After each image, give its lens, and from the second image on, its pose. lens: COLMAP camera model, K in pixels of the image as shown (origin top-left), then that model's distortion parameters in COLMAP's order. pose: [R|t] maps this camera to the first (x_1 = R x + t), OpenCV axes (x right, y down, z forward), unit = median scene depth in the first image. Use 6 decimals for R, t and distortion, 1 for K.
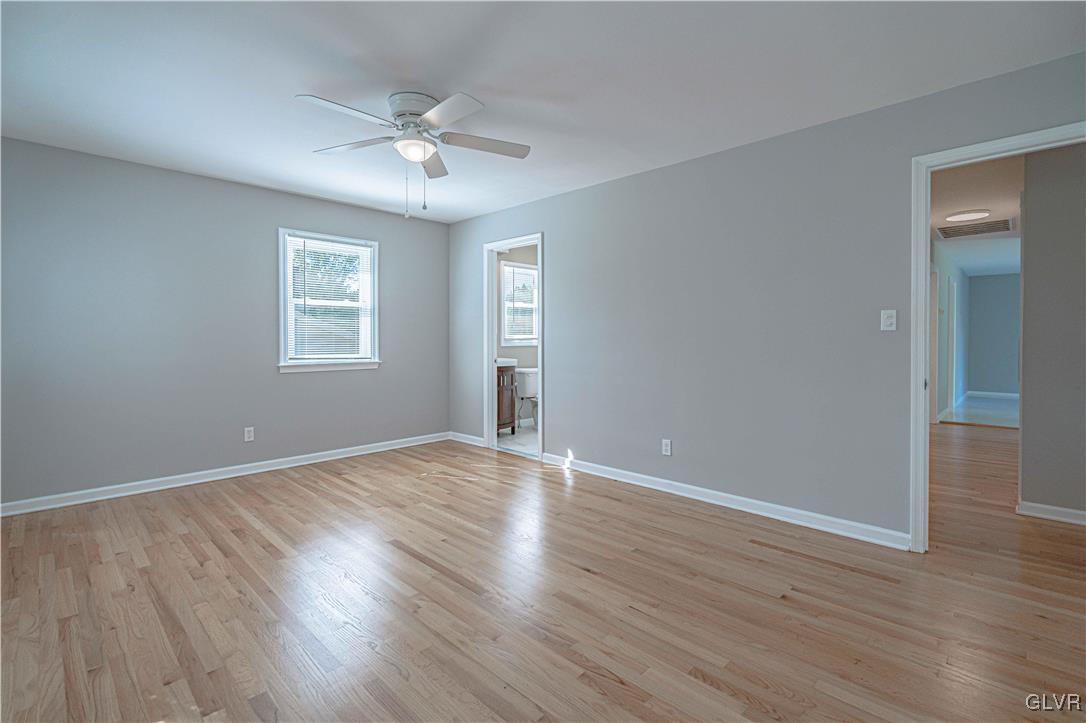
lens RADIAL K [[526.7, 0, 540.6], [0, 526.7, 346.1], [0, 0, 1]] dist [-0.001979, -0.000119]
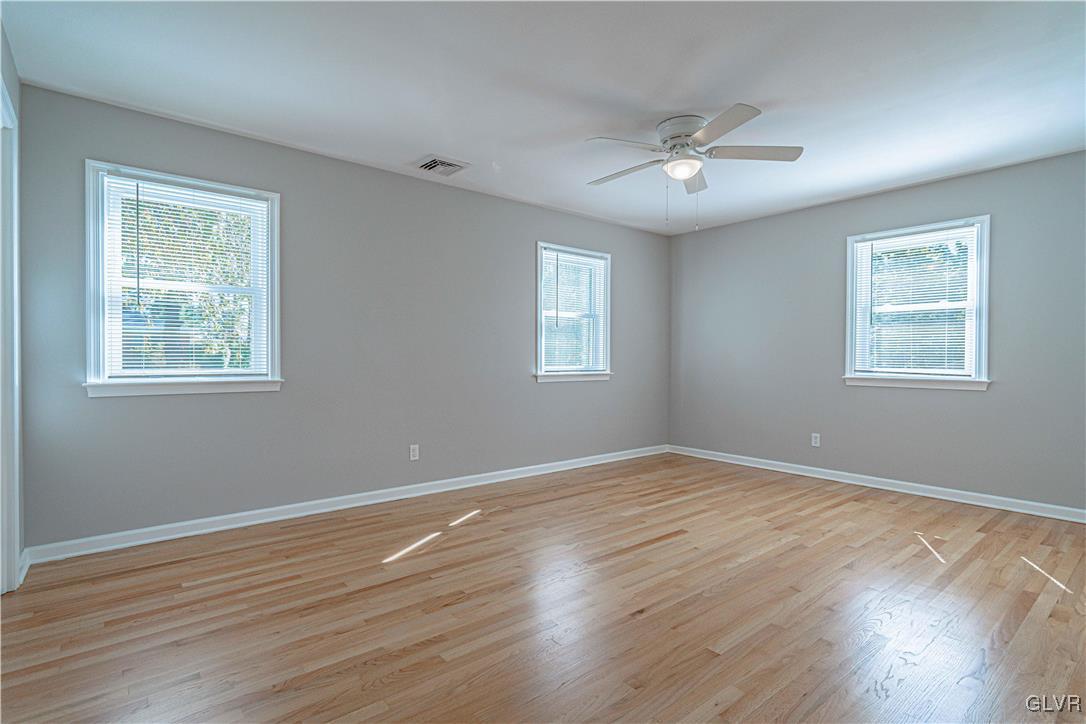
lens RADIAL K [[499.8, 0, 503.7], [0, 499.8, 358.3], [0, 0, 1]] dist [0.000876, 0.000153]
pose [[-0.134984, 0.008577, -0.990811, 0.680223], [-0.021047, 0.999712, 0.011521, 0.006152], [0.990624, 0.022408, -0.134765, 0.648164]]
